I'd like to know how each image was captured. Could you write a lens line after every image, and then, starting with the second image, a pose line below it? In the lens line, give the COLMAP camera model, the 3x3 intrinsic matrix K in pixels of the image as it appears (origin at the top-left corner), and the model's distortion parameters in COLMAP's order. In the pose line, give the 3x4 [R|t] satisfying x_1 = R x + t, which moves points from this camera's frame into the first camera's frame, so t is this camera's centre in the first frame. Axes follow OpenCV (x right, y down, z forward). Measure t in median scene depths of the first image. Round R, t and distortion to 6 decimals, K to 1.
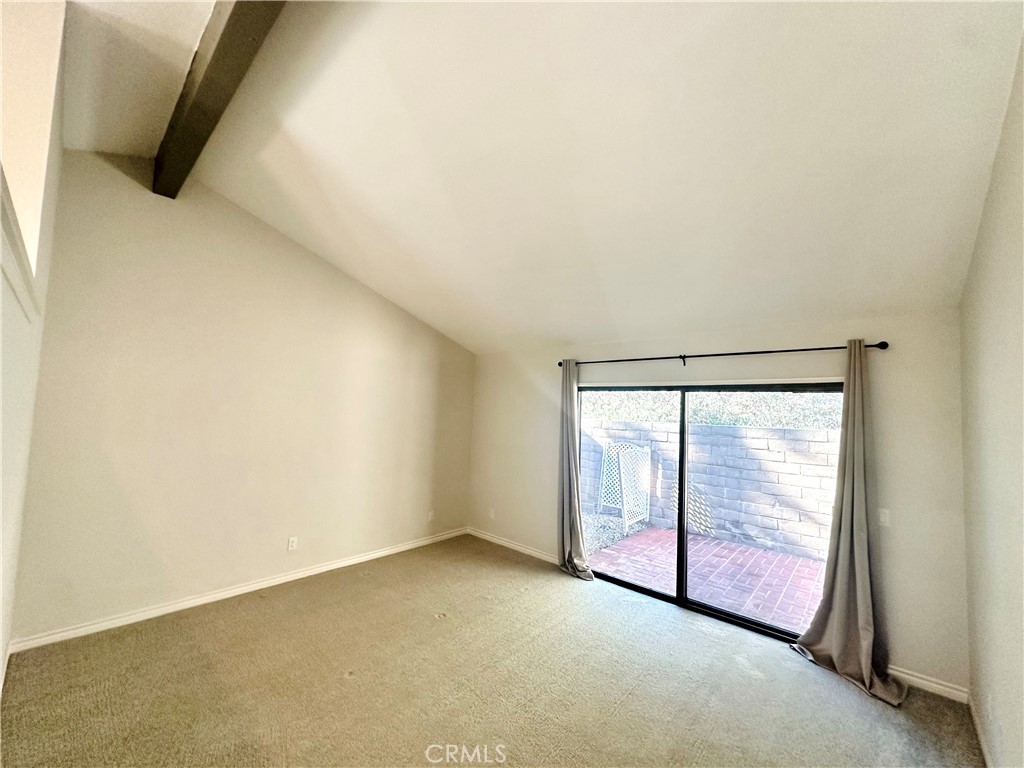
lens RADIAL K [[407.2, 0, 512.1], [0, 407.2, 394.0], [0, 0, 1]] dist [-0.004026, 0.000514]
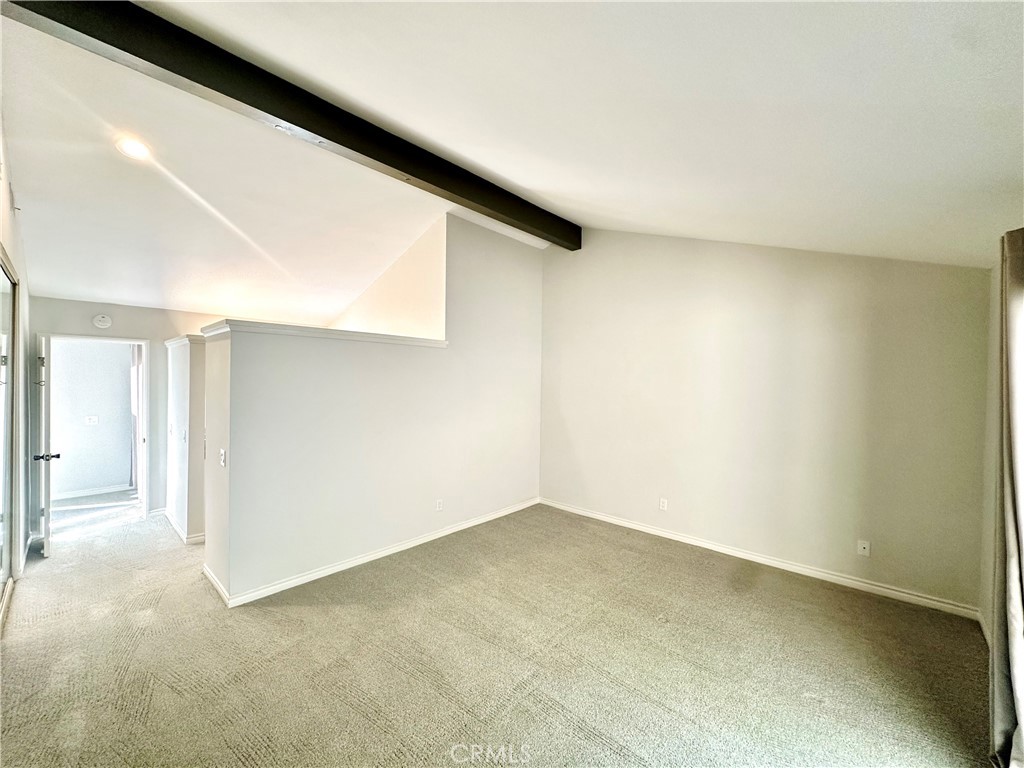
lens RADIAL K [[407.2, 0, 511.7], [0, 407.2, 380.9], [0, 0, 1]] dist [-0.004026, 0.000514]
pose [[-0.002993, -0.026616, -0.999641, 0.527785], [0.036024, 0.998994, -0.026707, 0.035315], [0.999346, -0.036091, -0.002031, 0.520618]]
